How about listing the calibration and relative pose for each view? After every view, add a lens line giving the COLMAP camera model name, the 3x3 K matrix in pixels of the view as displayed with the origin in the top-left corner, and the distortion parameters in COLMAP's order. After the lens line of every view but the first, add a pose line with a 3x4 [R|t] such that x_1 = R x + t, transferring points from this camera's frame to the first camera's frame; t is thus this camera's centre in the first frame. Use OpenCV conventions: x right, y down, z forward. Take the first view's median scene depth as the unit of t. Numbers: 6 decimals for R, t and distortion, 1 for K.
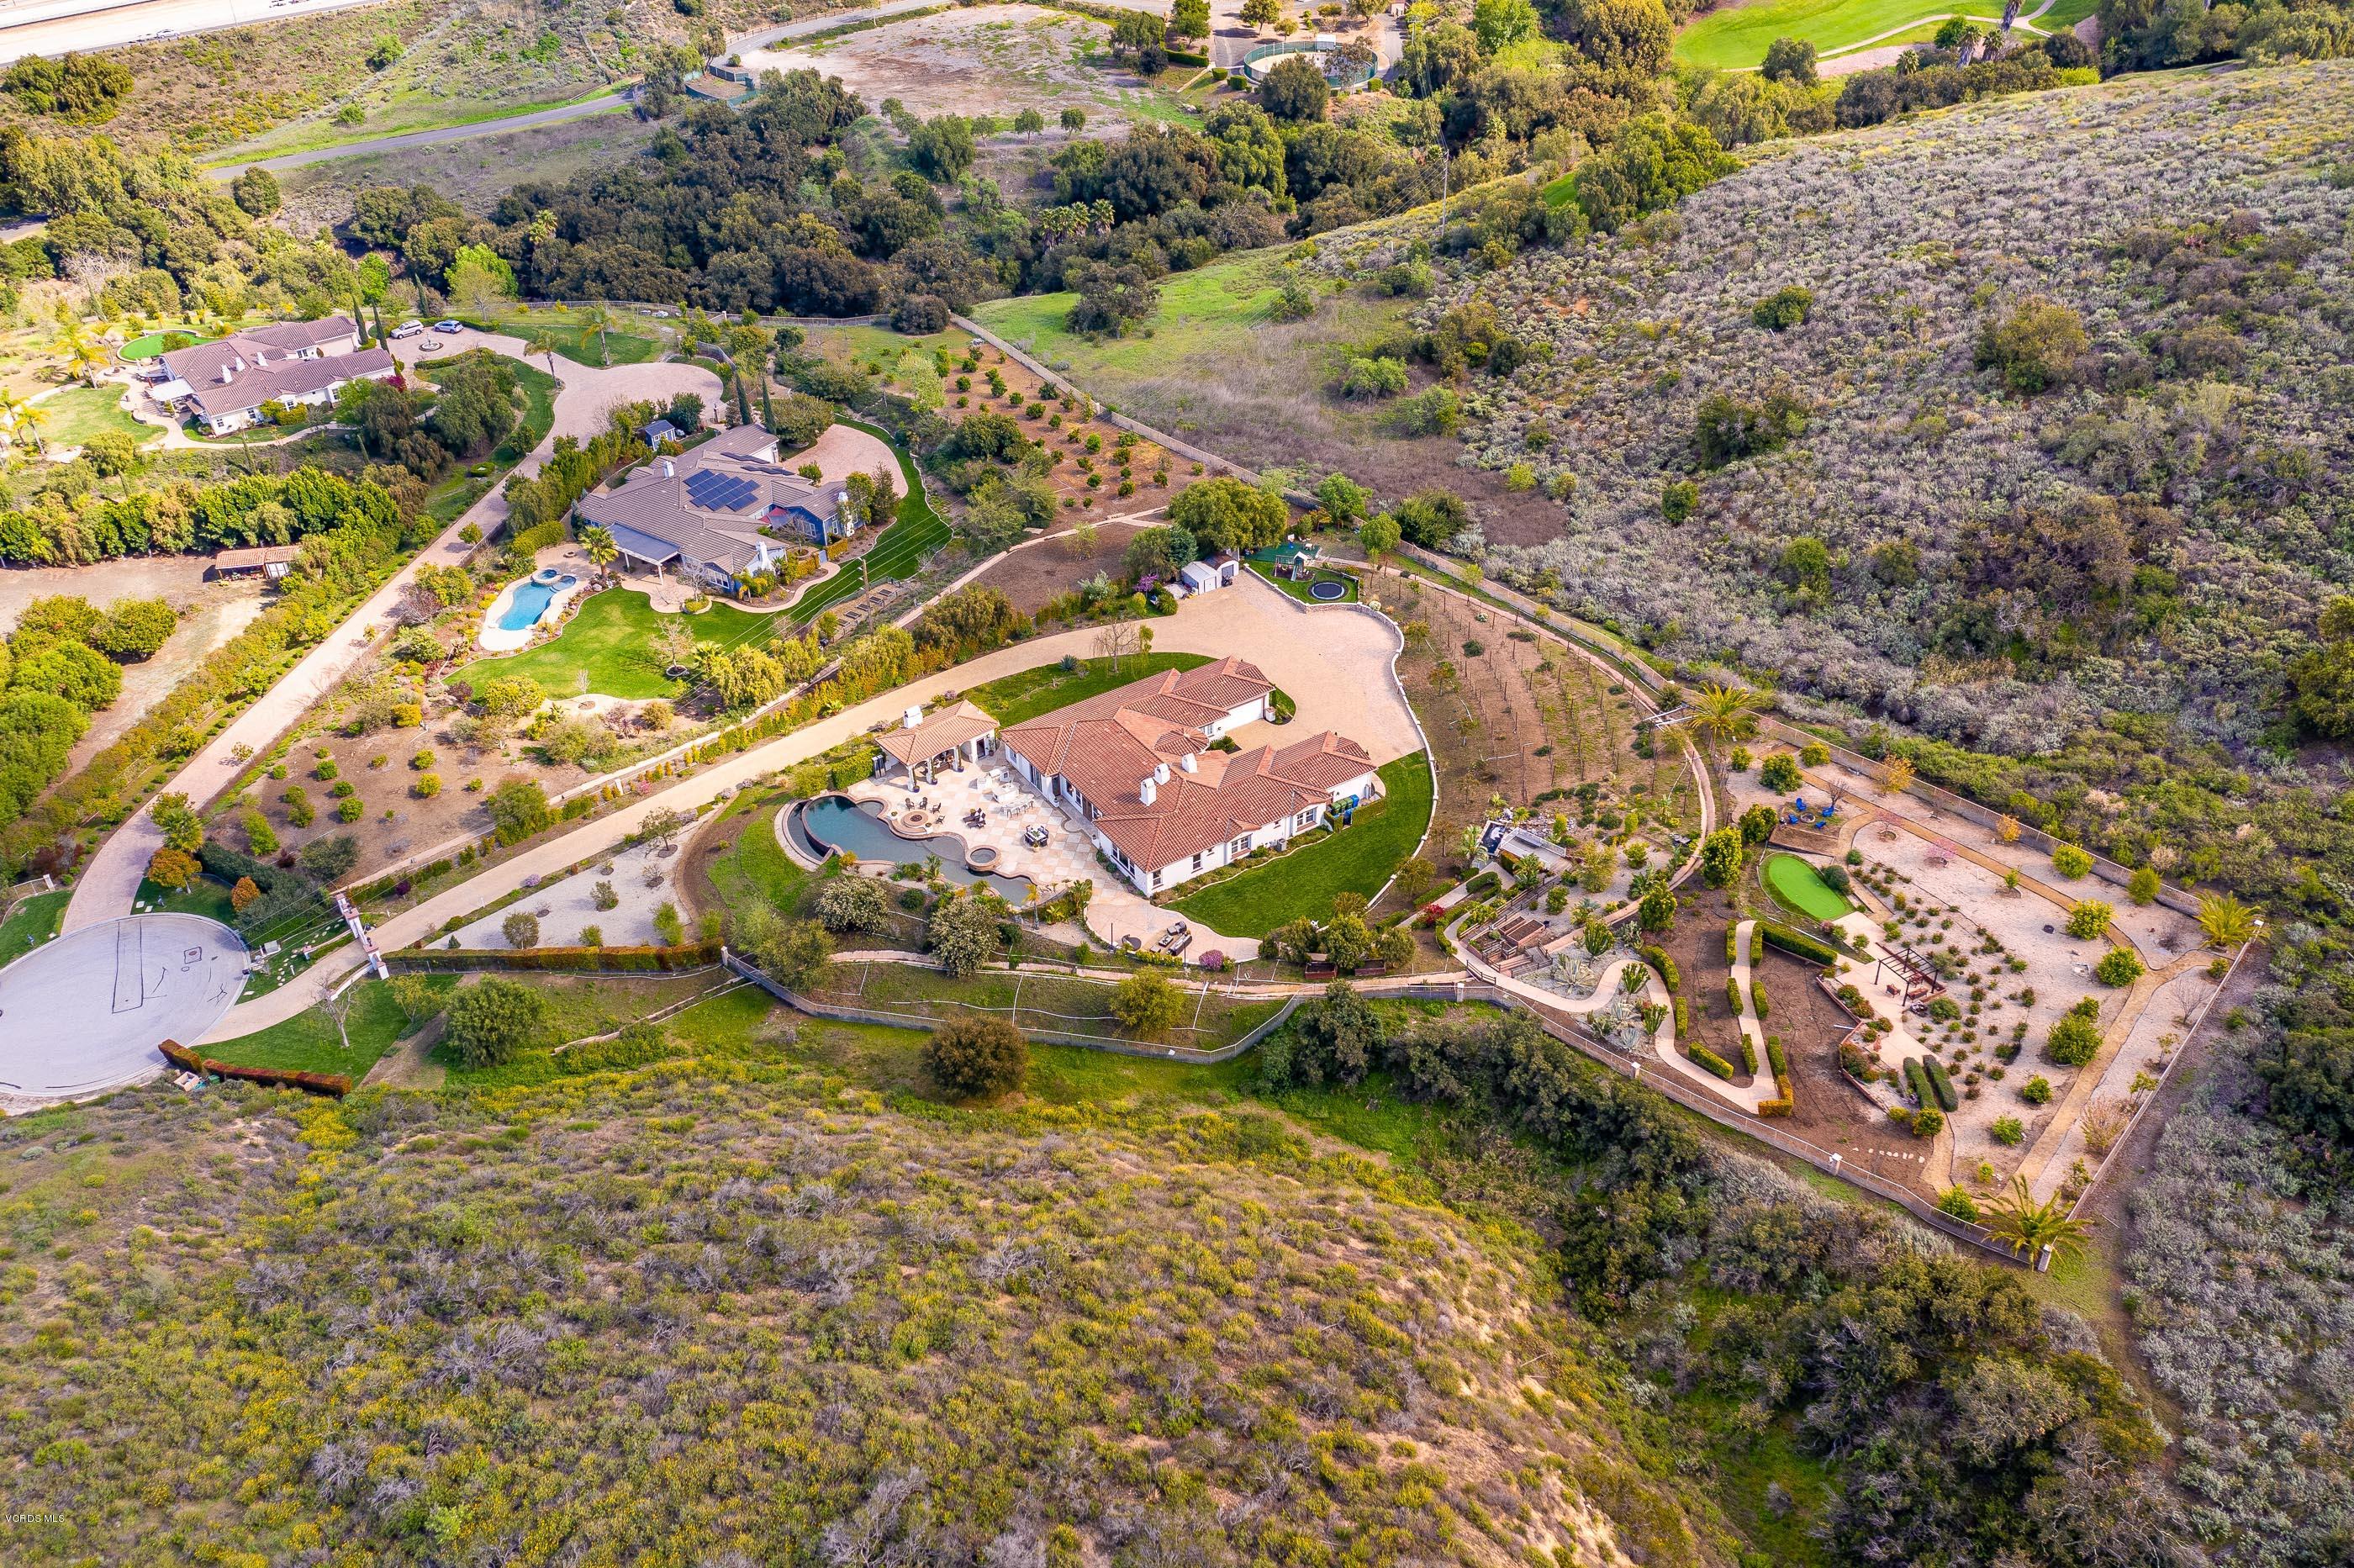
lens RADIAL K [[1886.8, 0, 1177.0], [0, 1886.8, 784.0], [0, 0, 1]] dist [-0.010897, 0.004479]
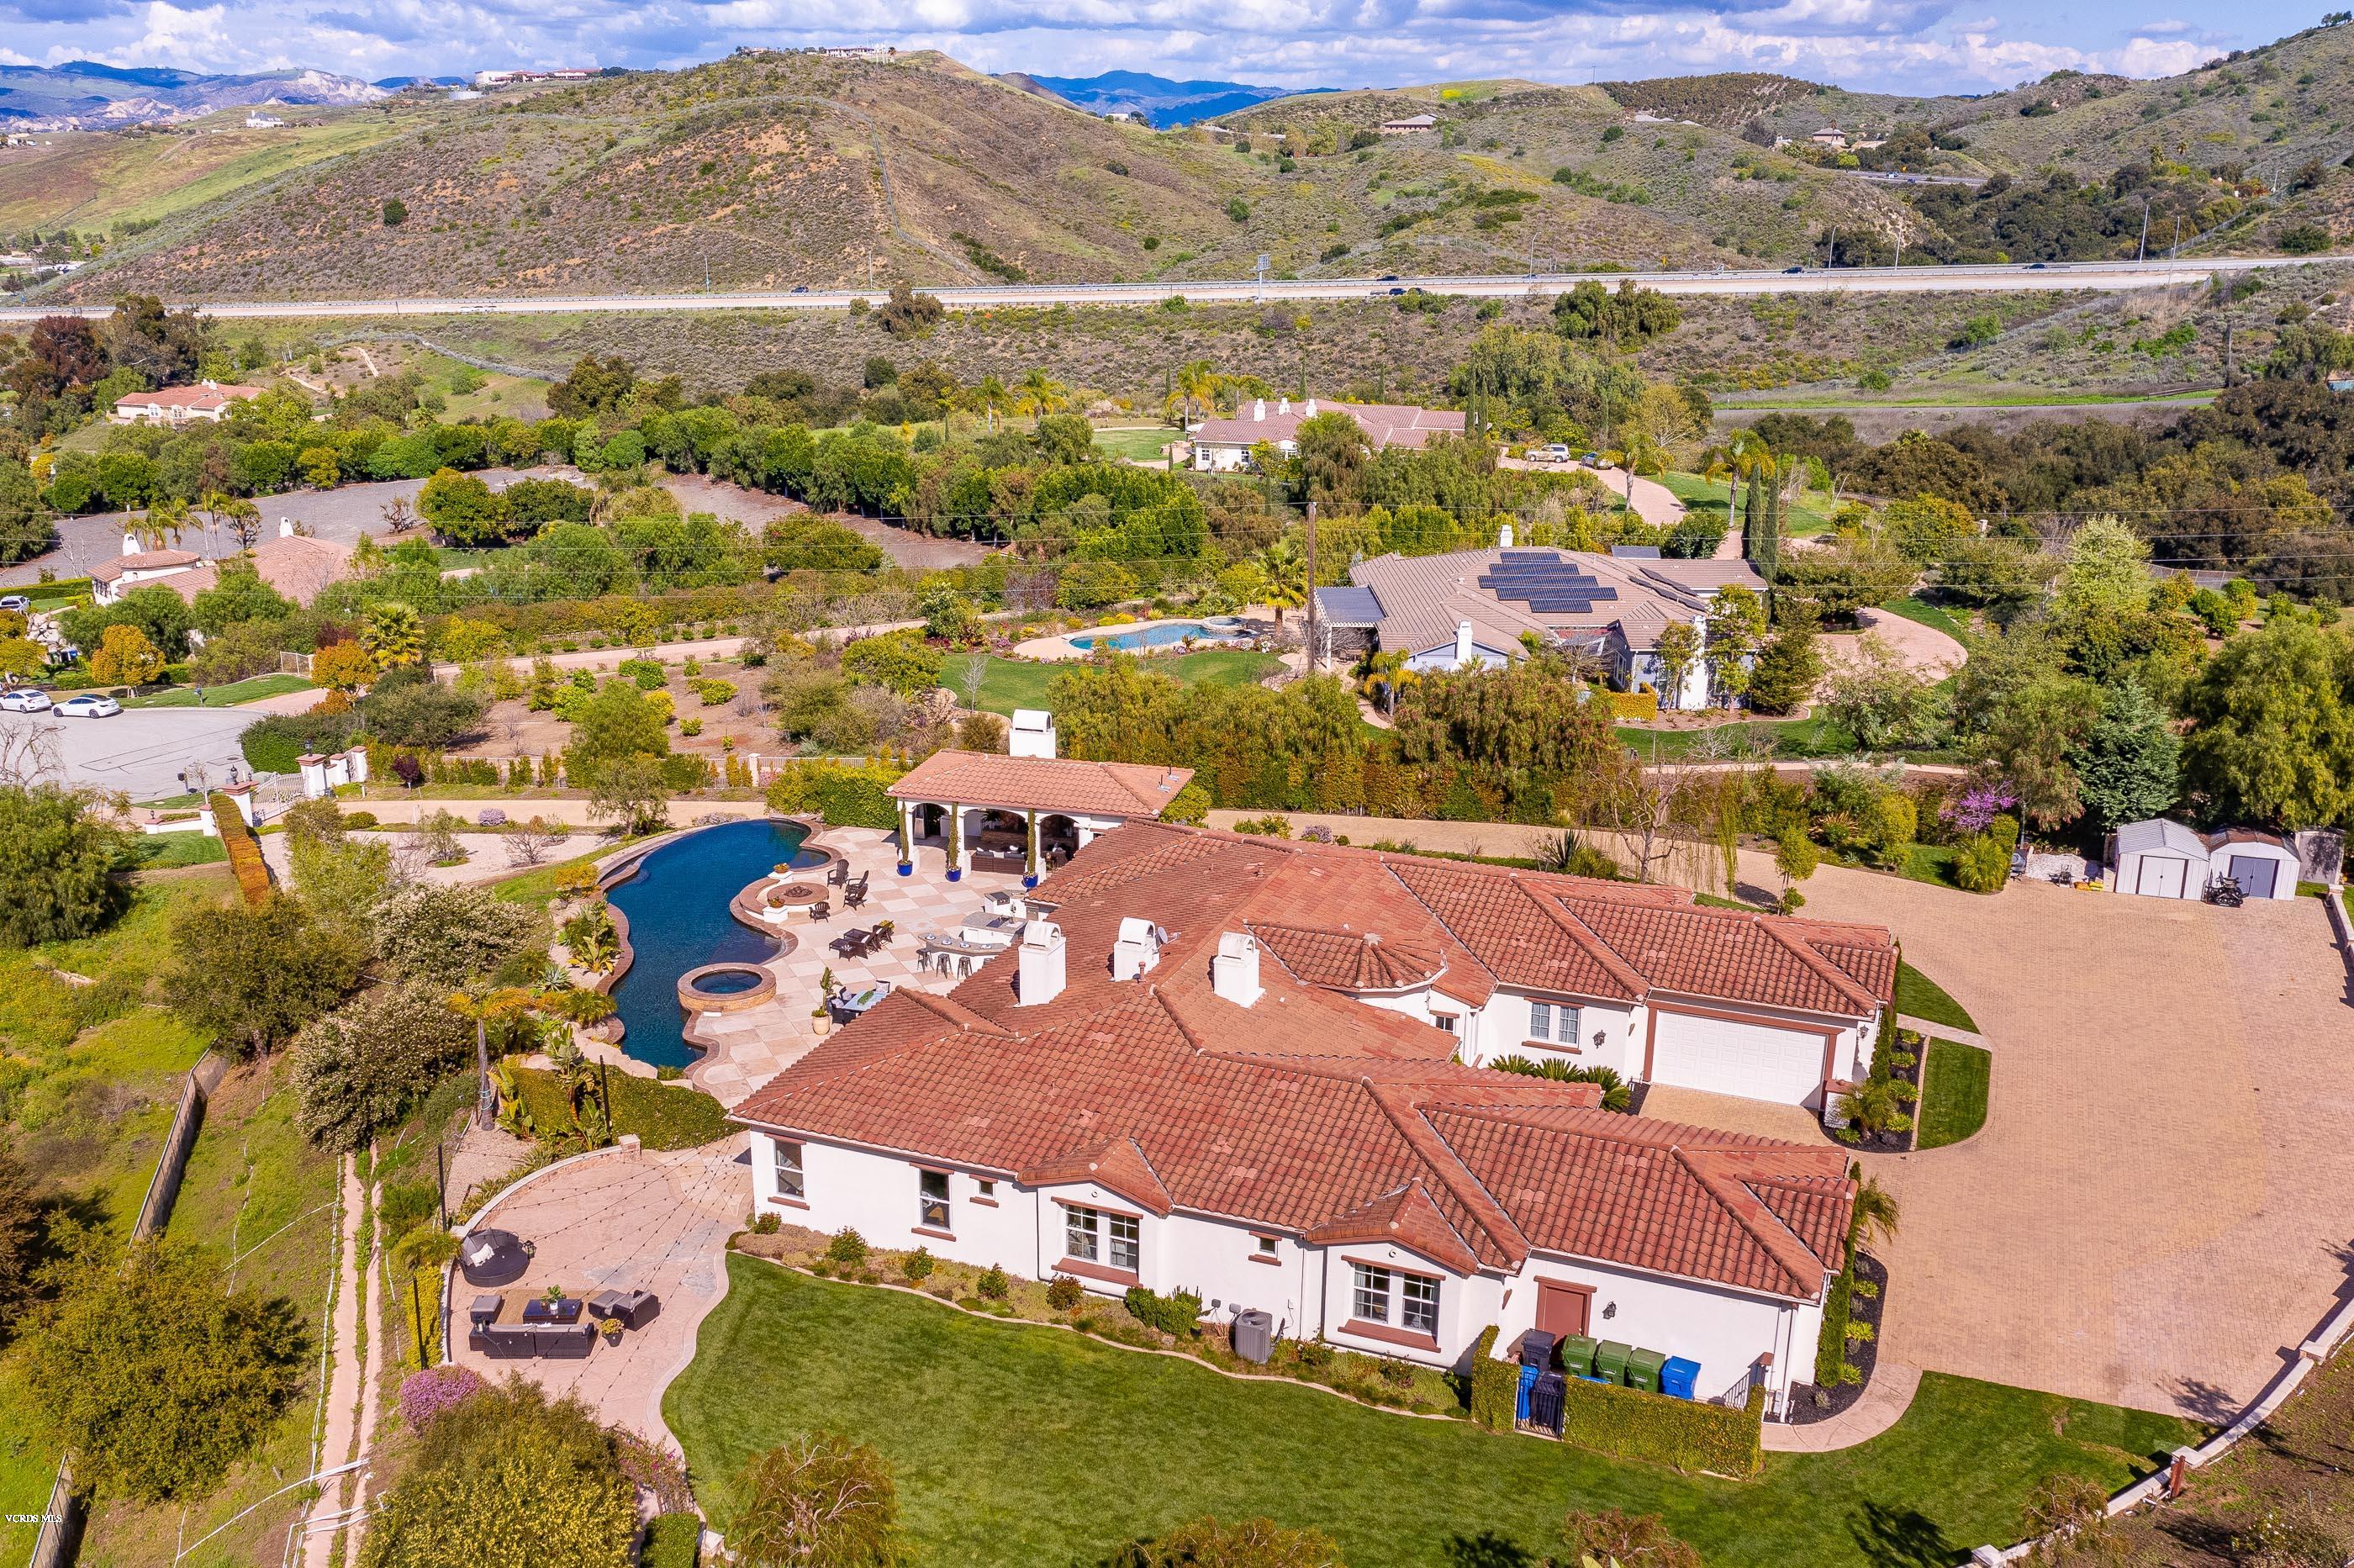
lens RADIAL K [[2064.8, 0, 1128.7], [0, 2064.8, 879.8], [0, 0, 1]] dist [-0.008045, 0.007576]
pose [[0.563085, 0.285047, -0.775683, 0.256176], [-0.483628, 0.874772, -0.029616, -0.005667], [0.670104, 0.391818, 0.630428, 0.816427]]
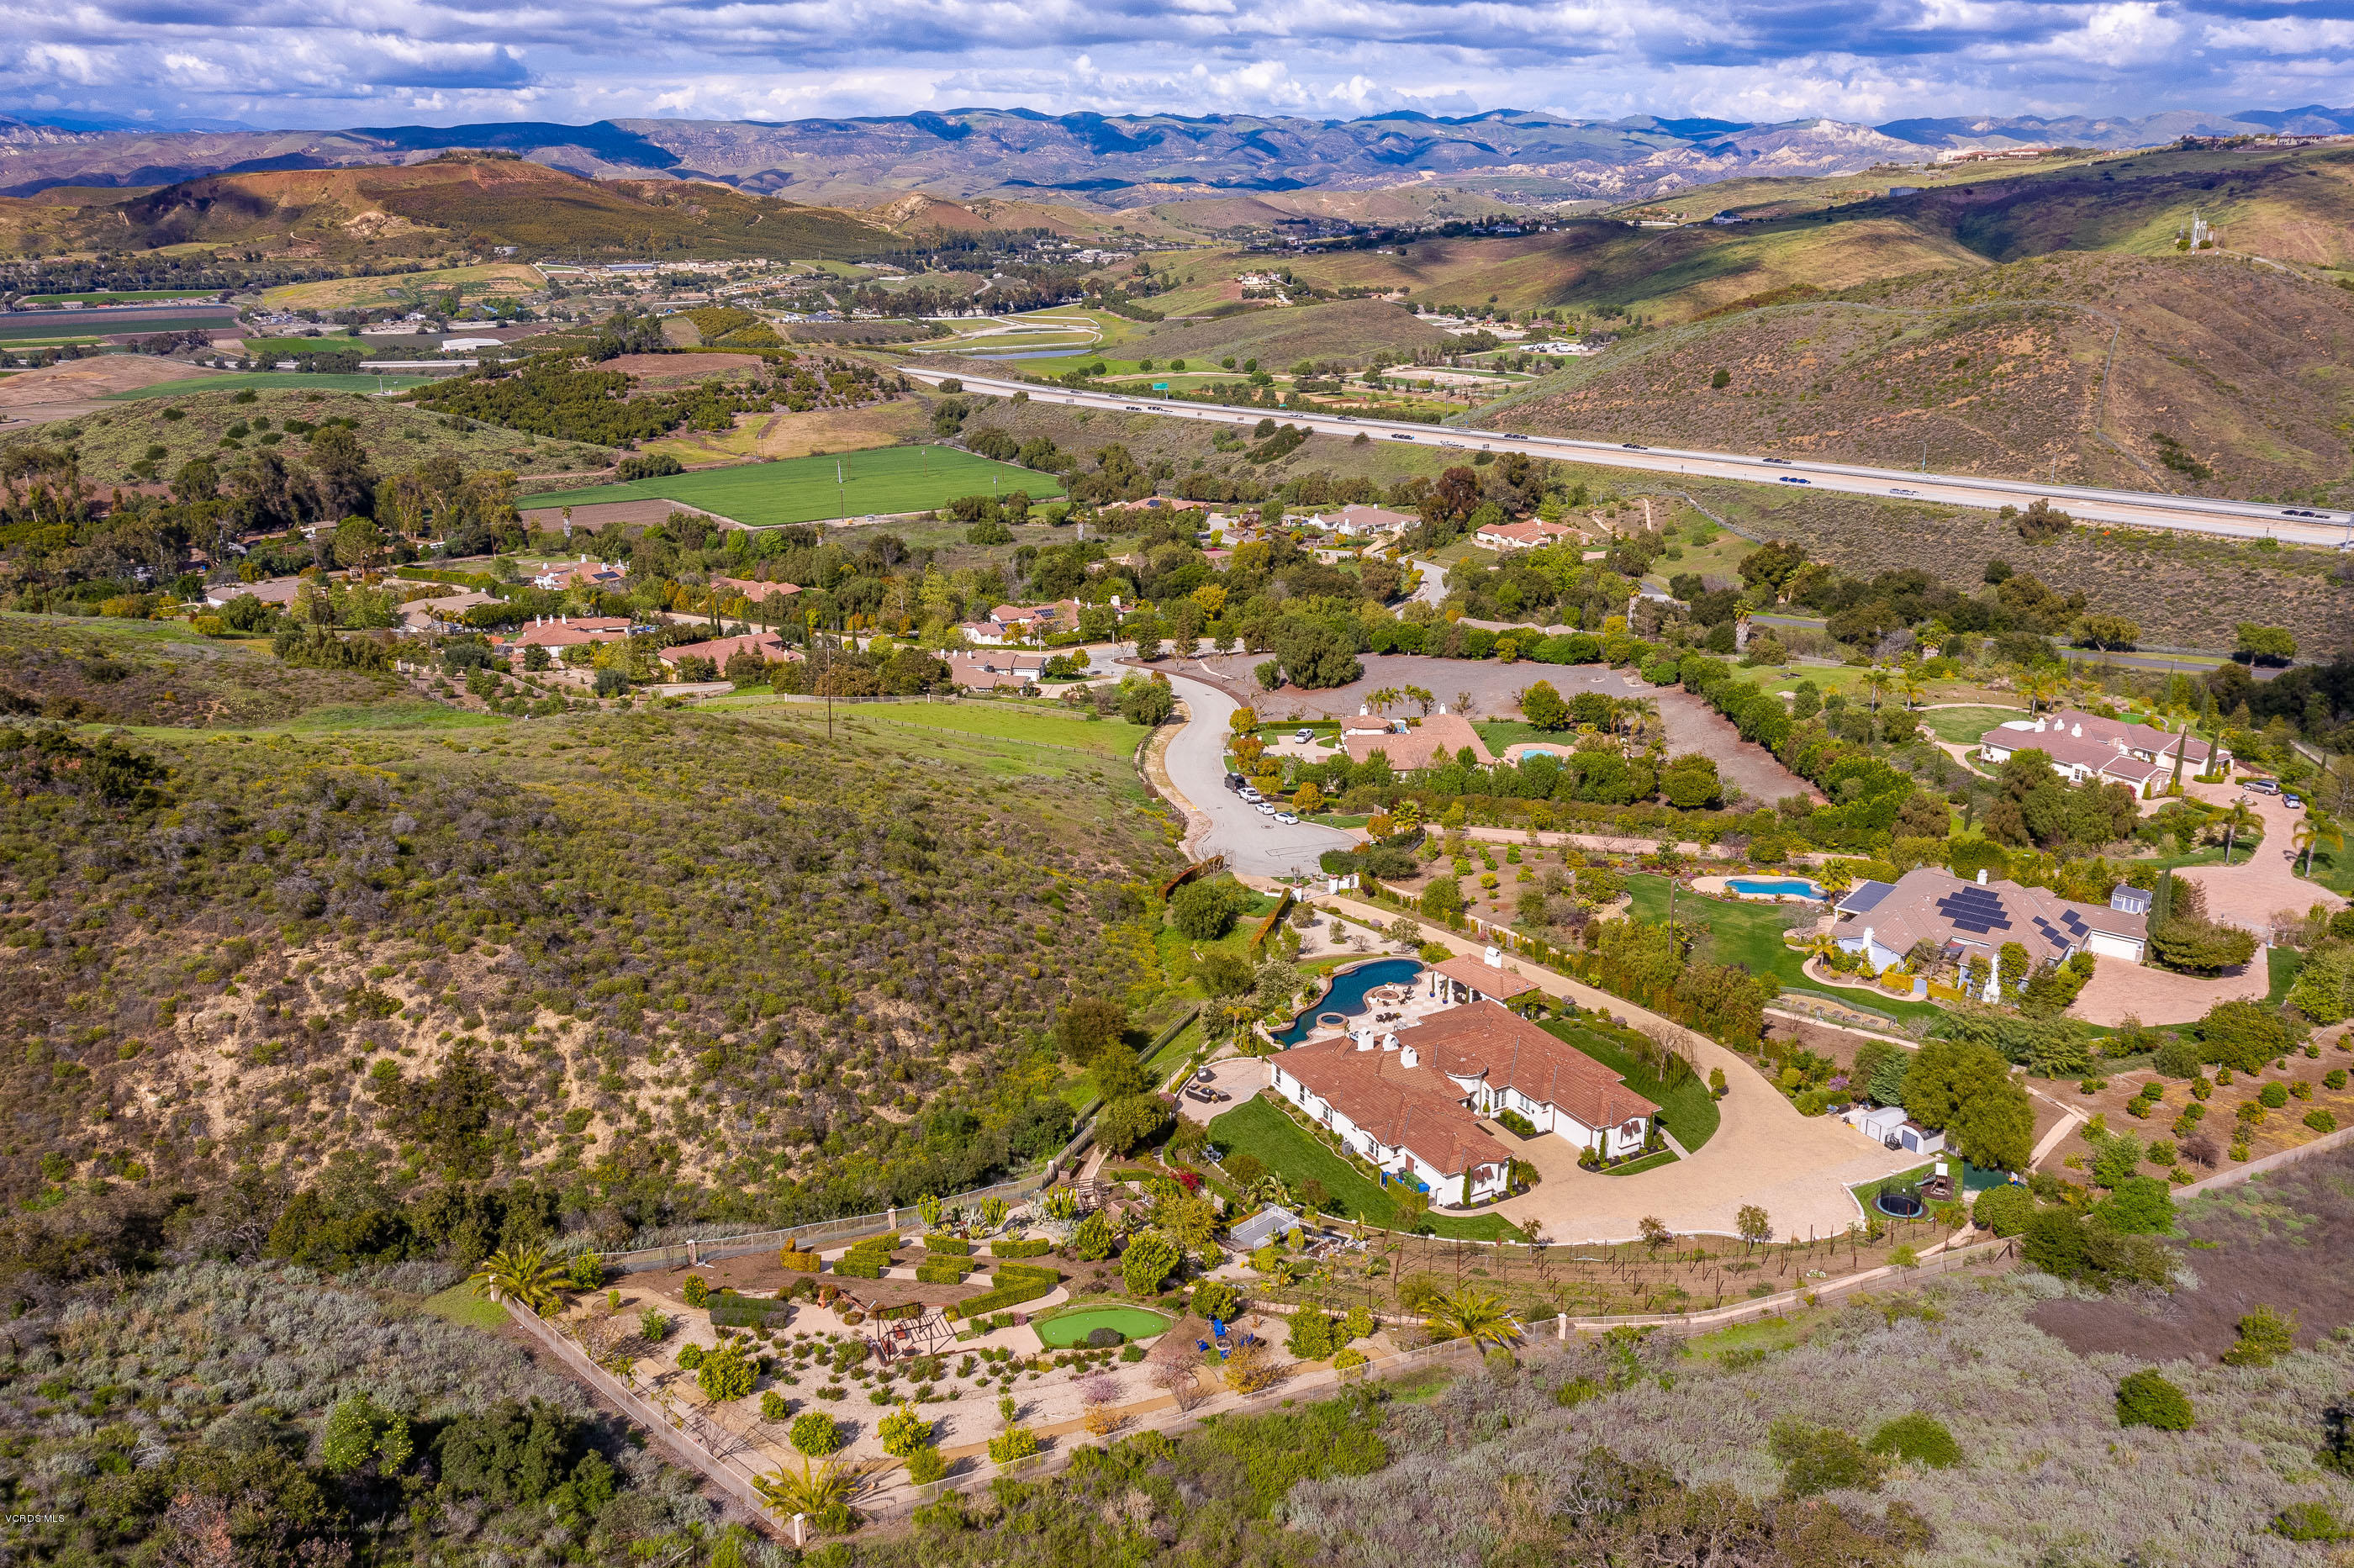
lens RADIAL K [[1886.8, 0, 1177.0], [0, 1886.8, 784.0], [0, 0, 1]] dist [-0.010897, 0.004479]
pose [[-0.076076, 0.314732, -0.946127, 0.970861], [-0.570791, 0.764275, 0.300135, -0.371905], [0.817564, 0.562874, 0.121504, 0.726907]]
